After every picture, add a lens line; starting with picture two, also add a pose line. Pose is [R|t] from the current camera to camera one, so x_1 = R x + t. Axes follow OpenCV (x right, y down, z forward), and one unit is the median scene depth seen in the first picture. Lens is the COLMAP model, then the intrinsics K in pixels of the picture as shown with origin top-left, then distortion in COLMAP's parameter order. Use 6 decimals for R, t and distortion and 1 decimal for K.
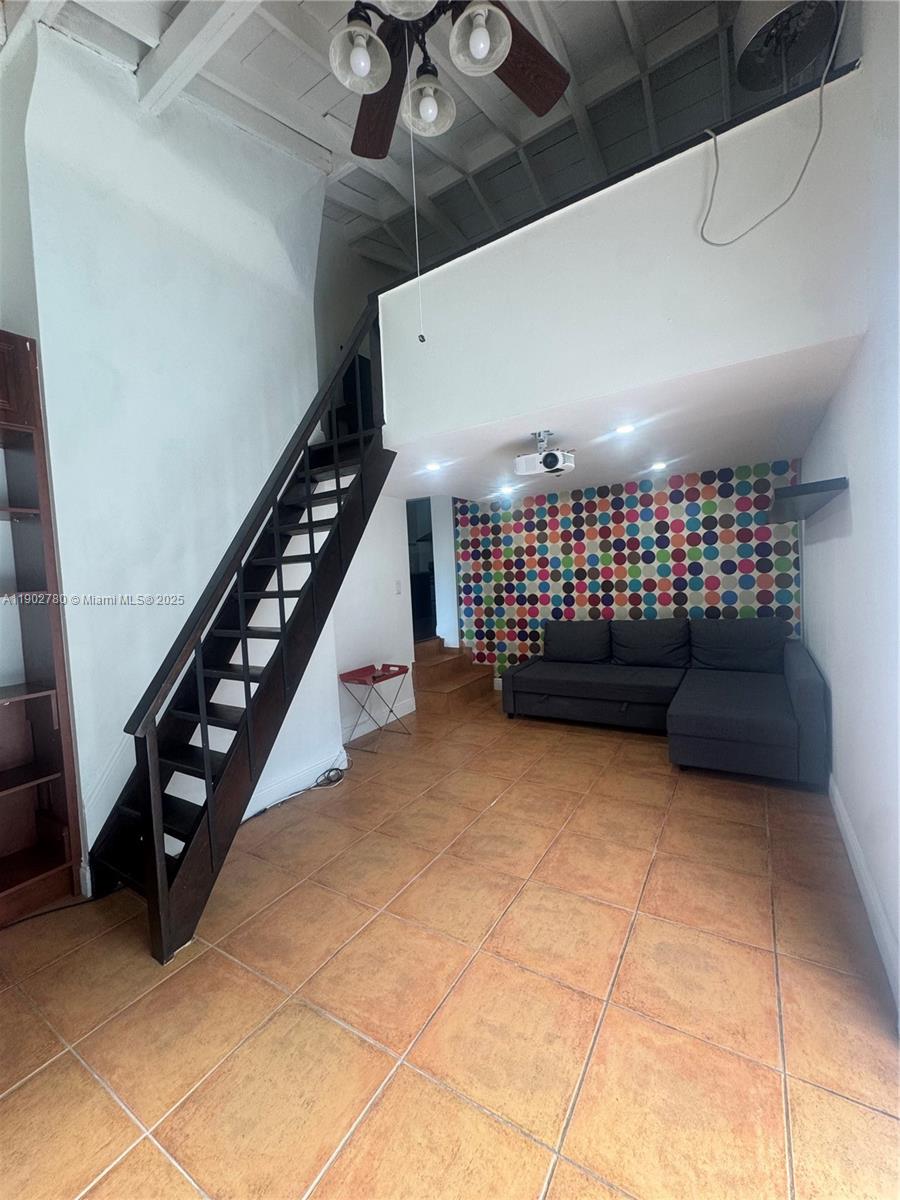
lens RADIAL K [[484.3, 0, 442.5], [0, 484.3, 597.2], [0, 0, 1]] dist [-0.001614, 0.000134]
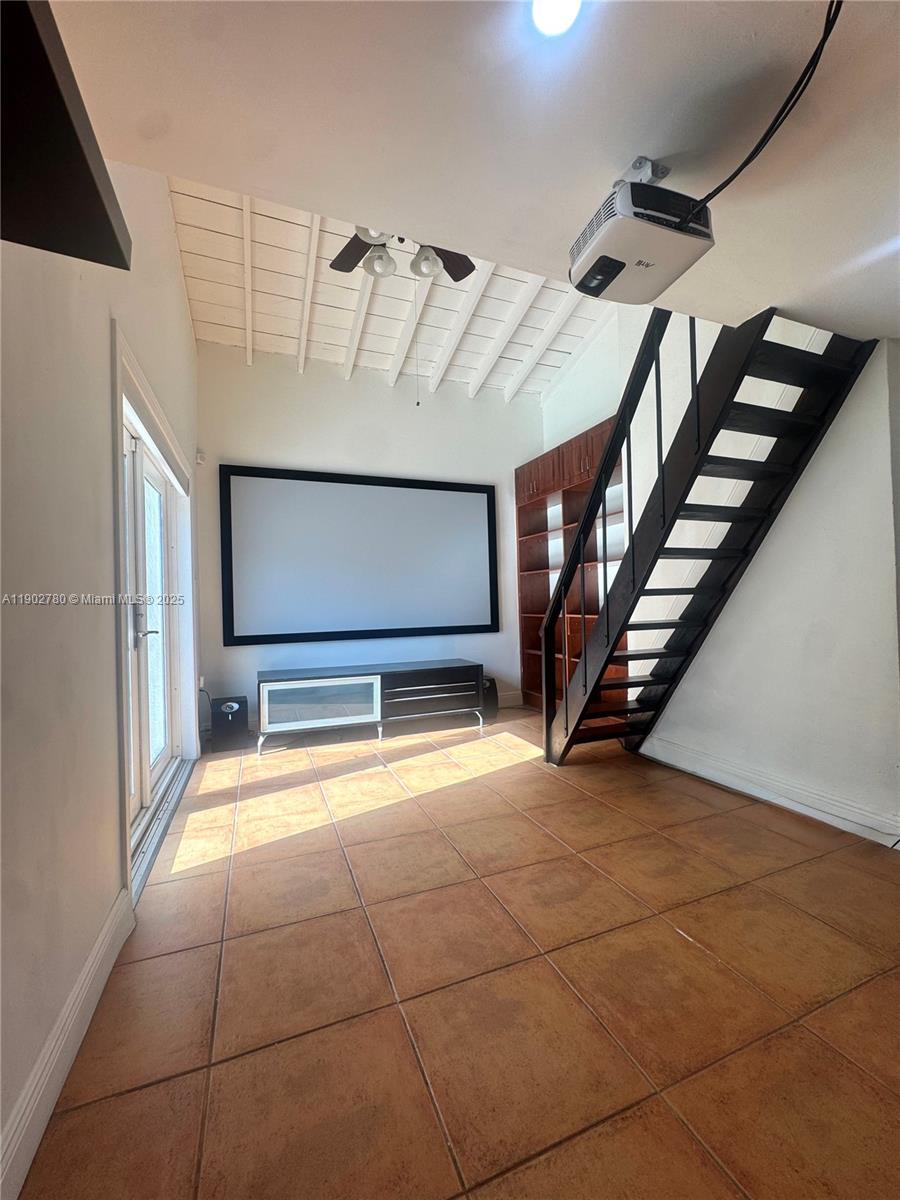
lens RADIAL K [[484.3, 0, 457.7], [0, 484.3, 606.8], [0, 0, 1]] dist [-0.001614, 0.000134]
pose [[-0.575403, 0.070874, -0.814793, 0.445589], [0.025341, 0.997305, 0.068853, 0.013761], [0.817477, 0.018971, -0.575649, 0.739559]]
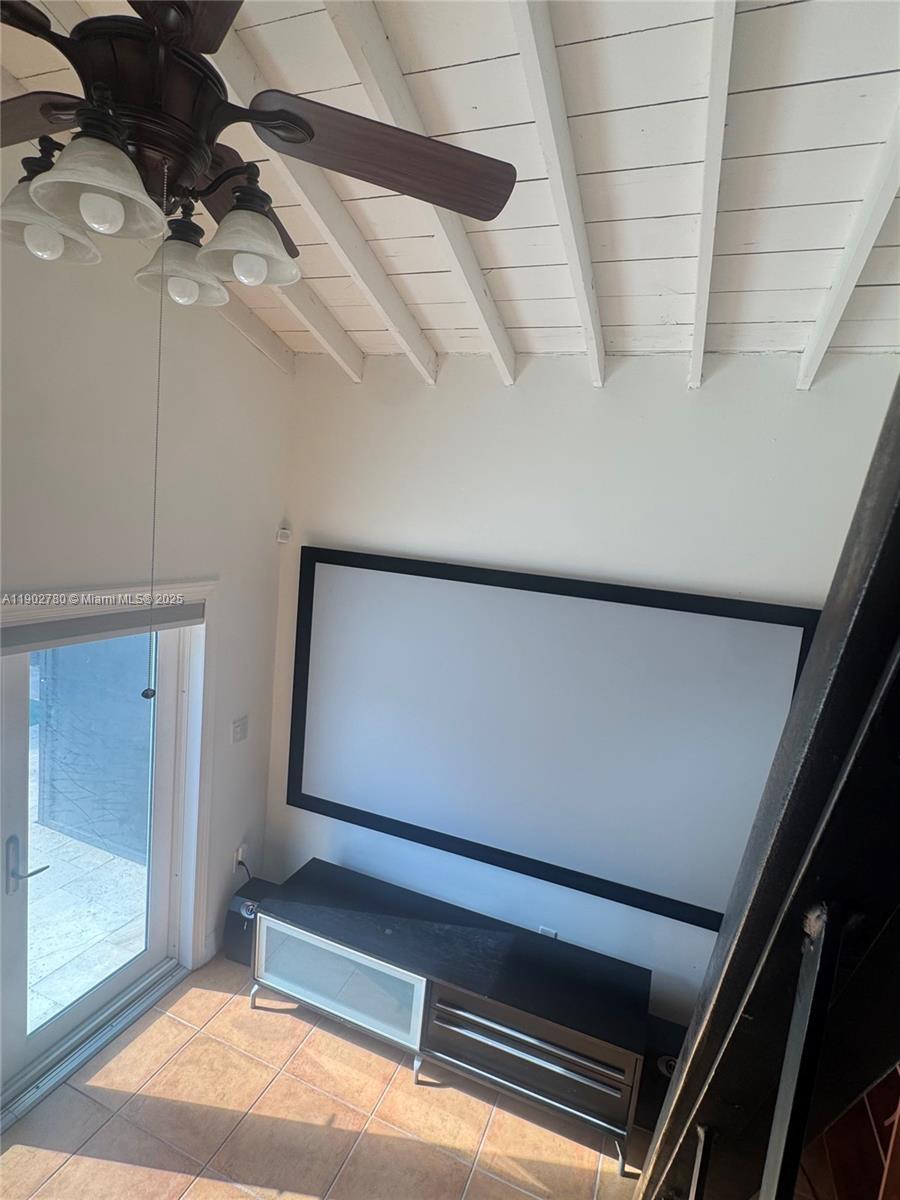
lens RADIAL K [[625.4, 0, 450.4], [0, 625.4, 603.9], [0, 0, 1]] dist [-0.005737, 0.000141]
pose [[-0.982517, -0.012578, -0.185746, -0.097141], [-0.047684, 0.981435, 0.185773, -0.286507], [0.179961, 0.191383, -0.964877, 0.642121]]
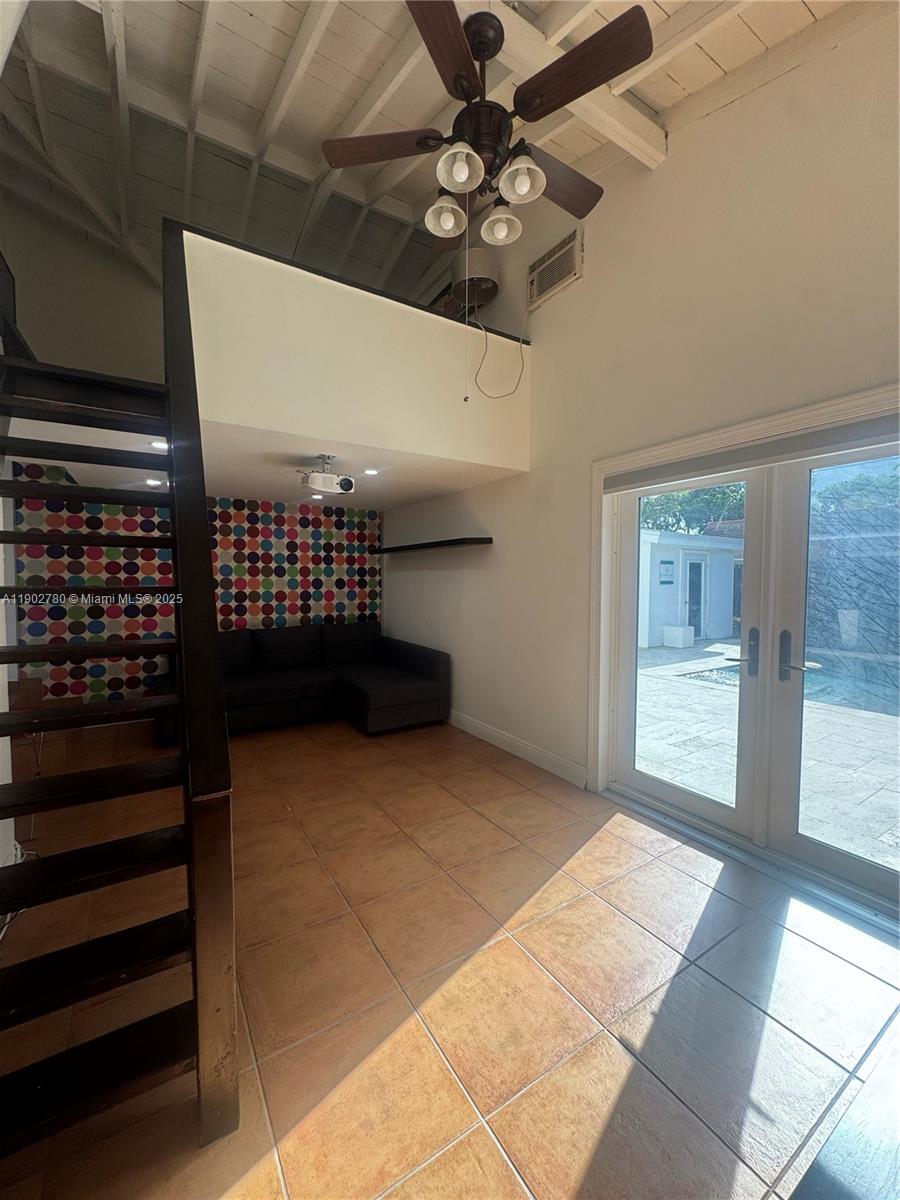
lens RADIAL K [[484.3, 0, 455.7], [0, 484.3, 597.2], [0, 0, 1]] dist [-0.001614, 0.000134]
pose [[0.422542, 0.021452, 0.906090, -0.447795], [0.013083, 0.999471, -0.029764, 0.016466], [-0.906249, 0.024431, 0.422037, 0.173157]]
